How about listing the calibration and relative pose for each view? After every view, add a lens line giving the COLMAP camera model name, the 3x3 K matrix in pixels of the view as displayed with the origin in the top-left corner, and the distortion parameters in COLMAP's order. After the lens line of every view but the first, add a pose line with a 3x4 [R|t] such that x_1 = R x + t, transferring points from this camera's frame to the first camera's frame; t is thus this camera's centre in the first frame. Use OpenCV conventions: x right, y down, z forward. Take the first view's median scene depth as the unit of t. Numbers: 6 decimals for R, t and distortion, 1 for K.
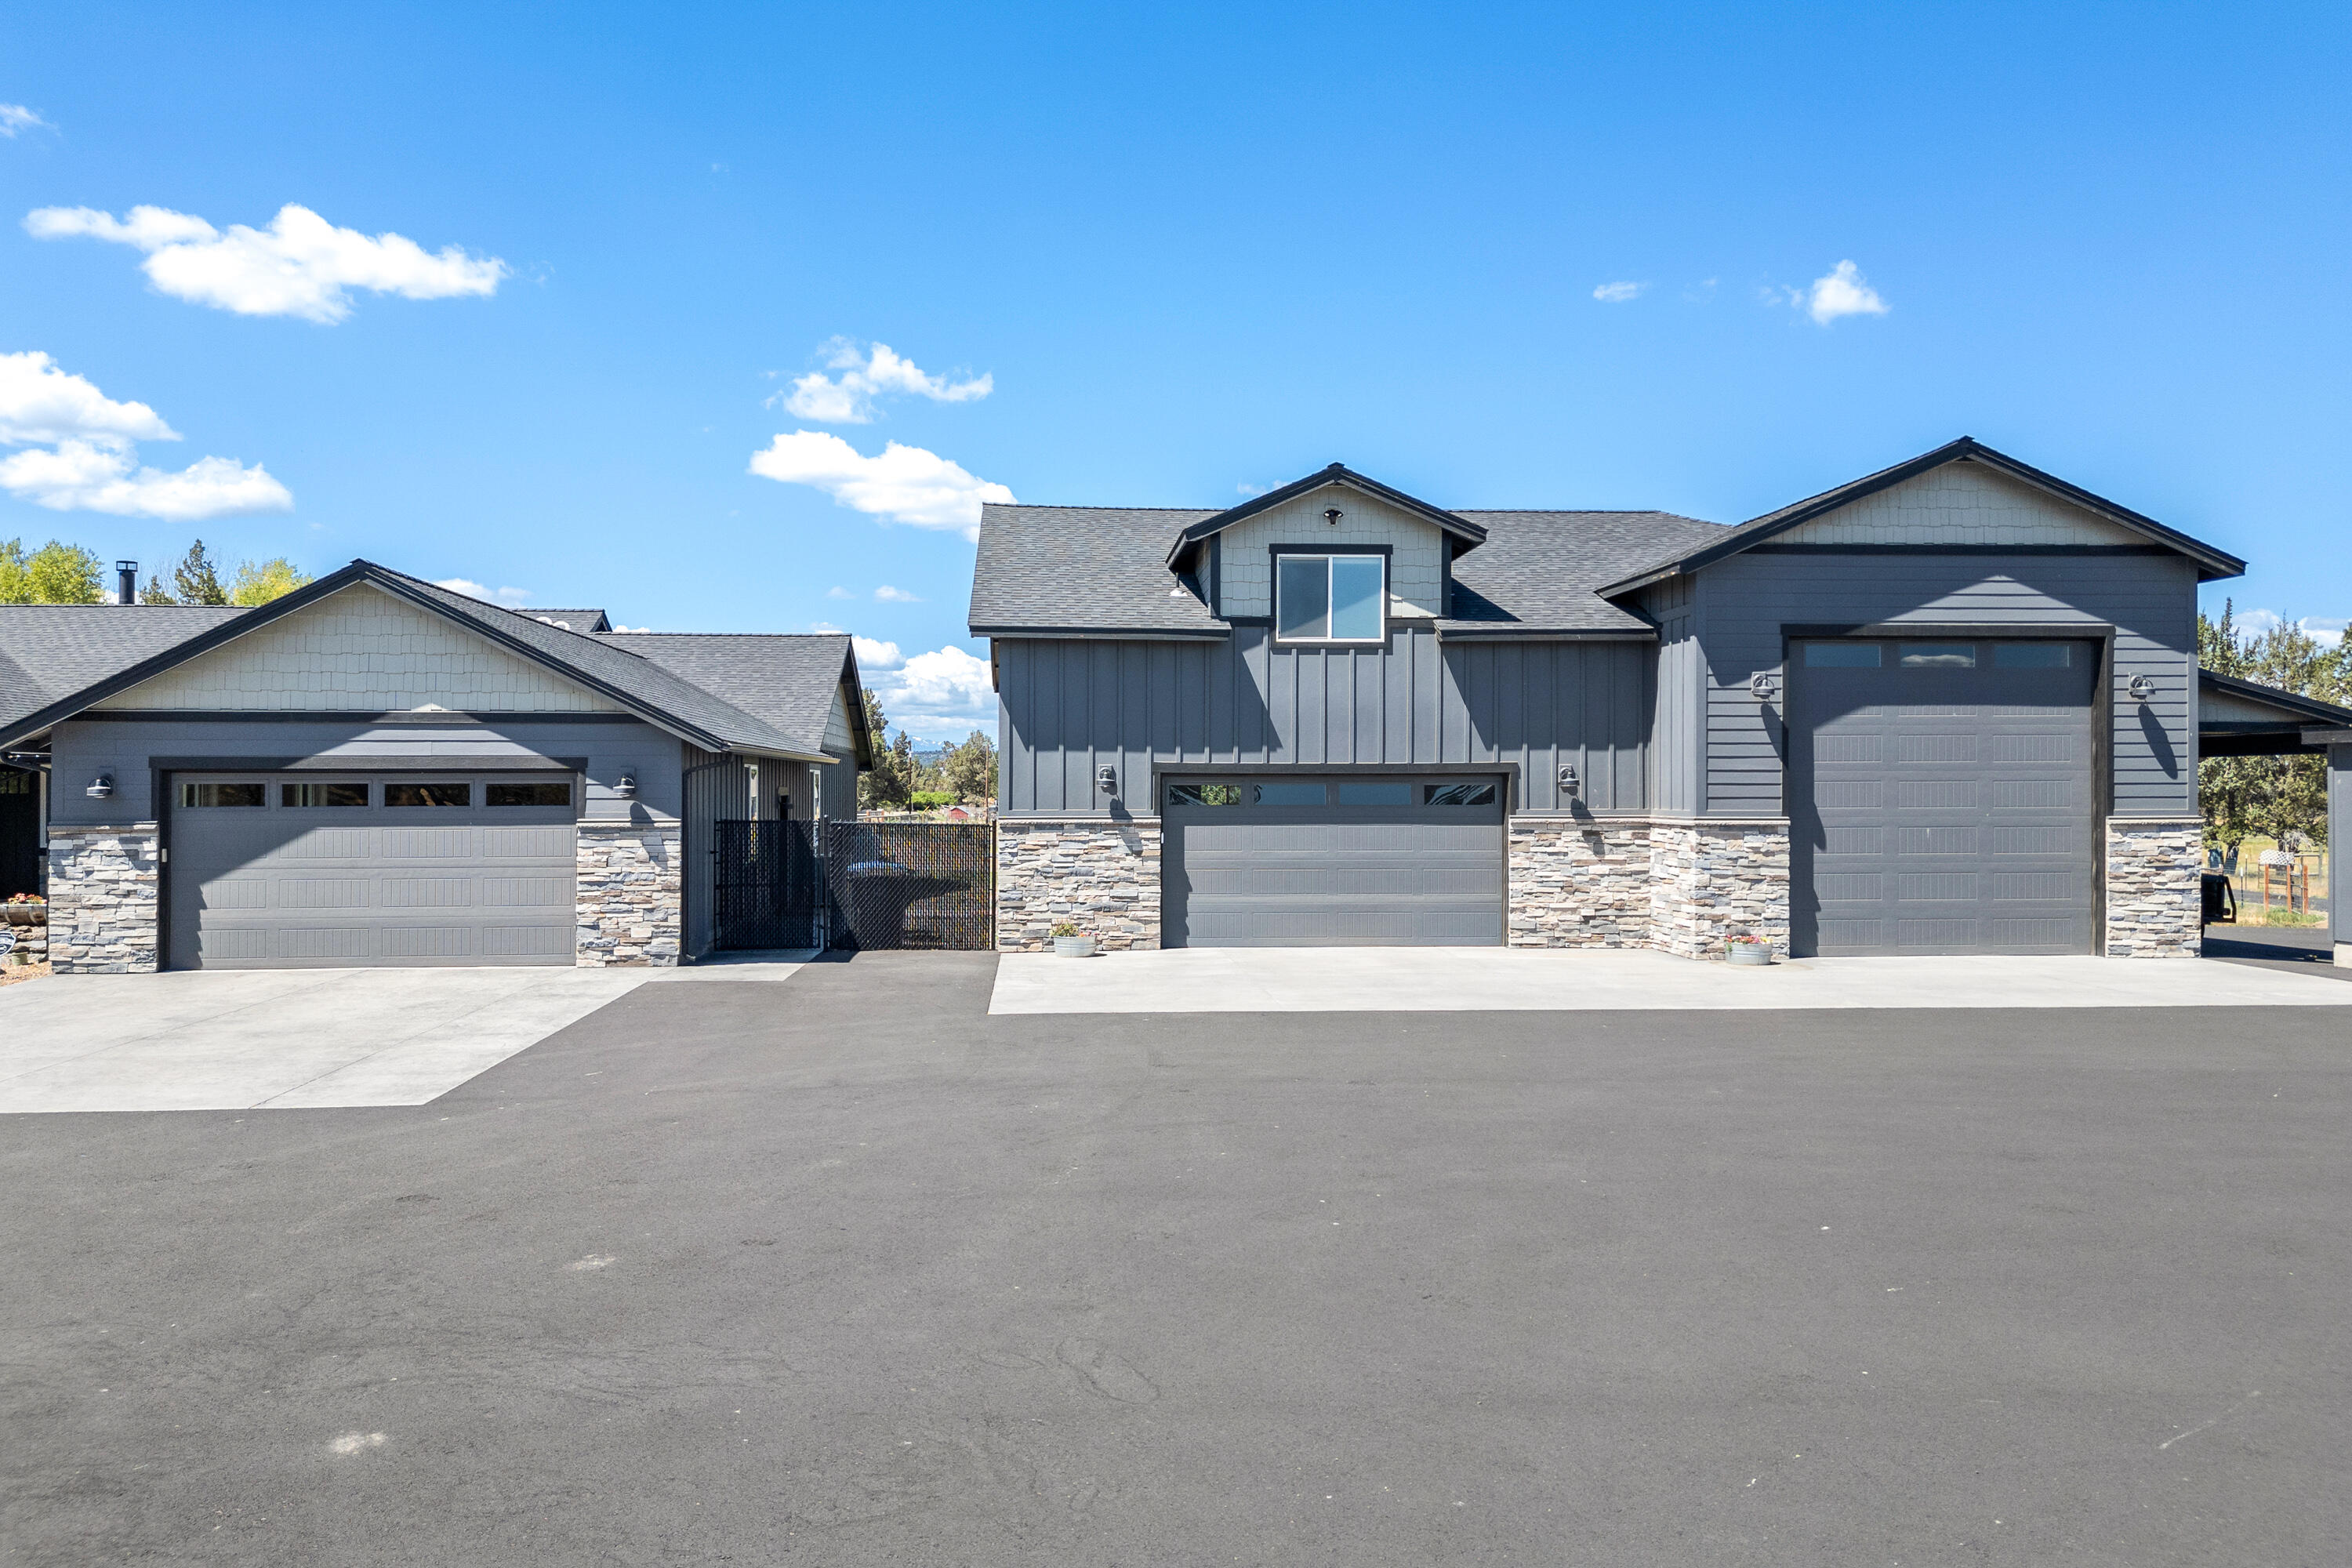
lens RADIAL K [[1705.4, 0, 1109.7], [0, 1705.4, 788.0], [0, 0, 1]] dist [0.150040, -0.232591]
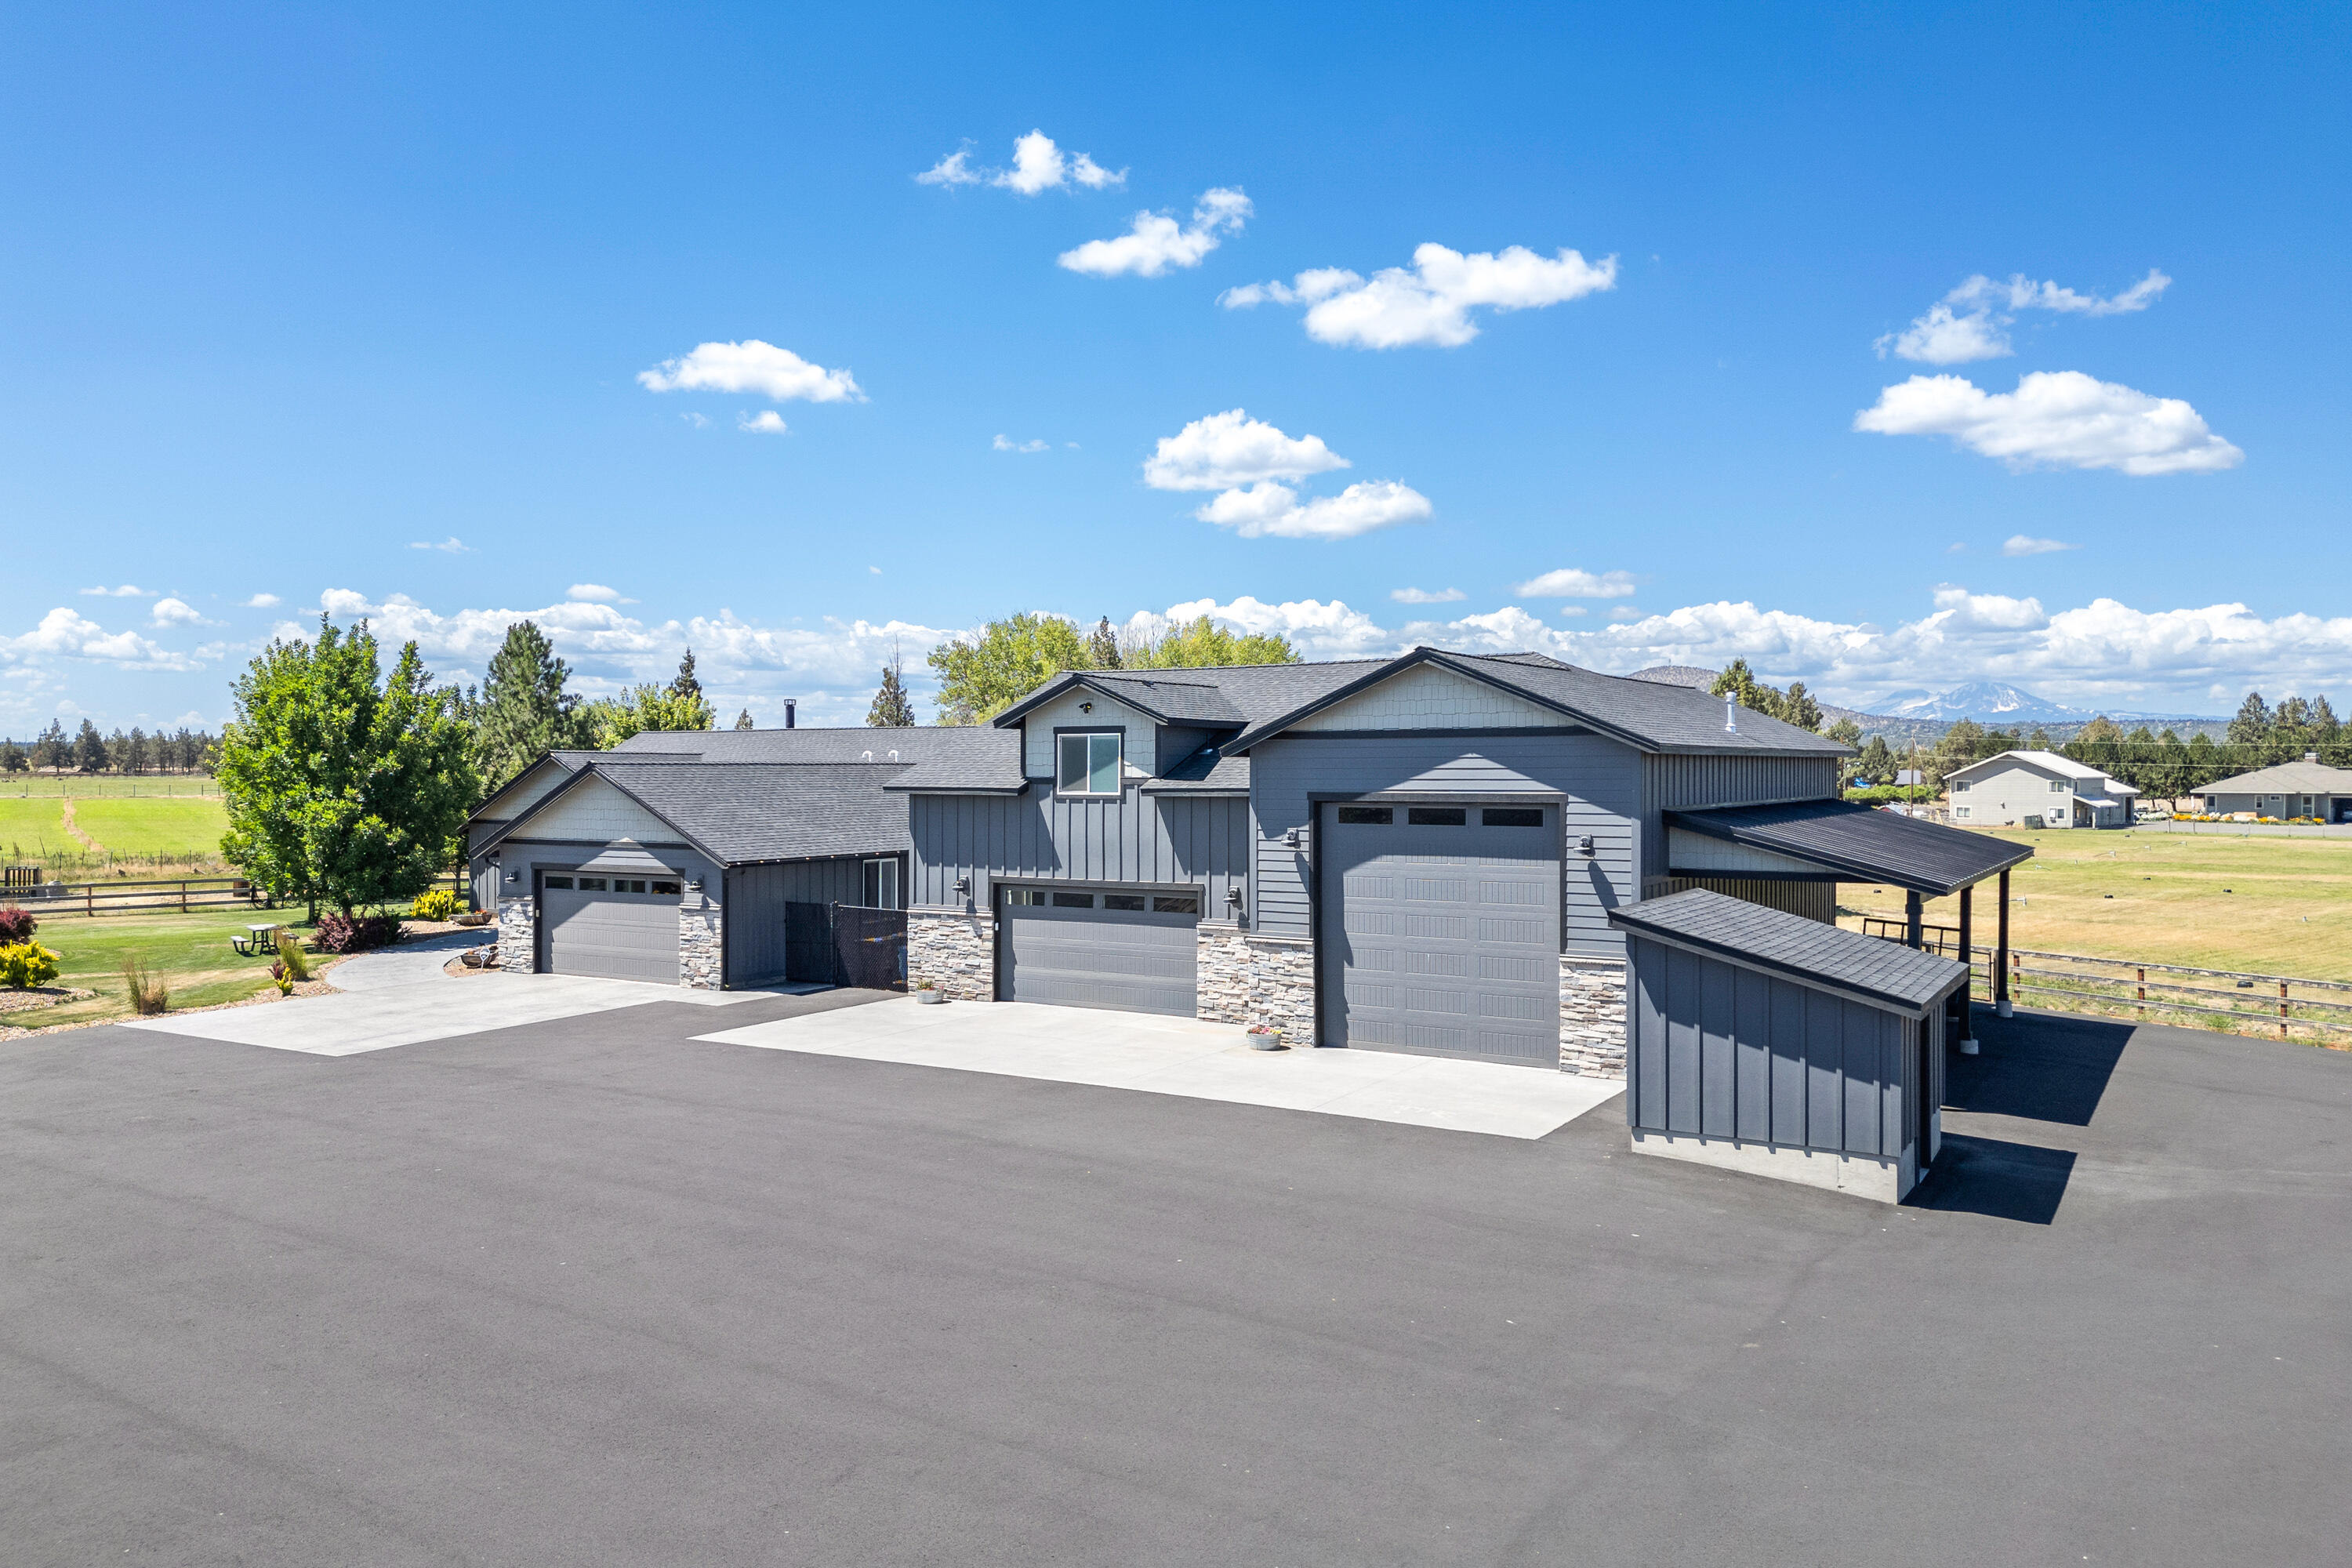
lens RADIAL K [[1705.4, 0, 1109.7], [0, 1705.4, 788.0], [0, 0, 1]] dist [0.150040, -0.232591]
pose [[0.790974, 0.005294, -0.611827, 1.019660], [0.006244, 0.999841, 0.016723, -0.115700], [0.611818, -0.017048, 0.790815, -0.112380]]
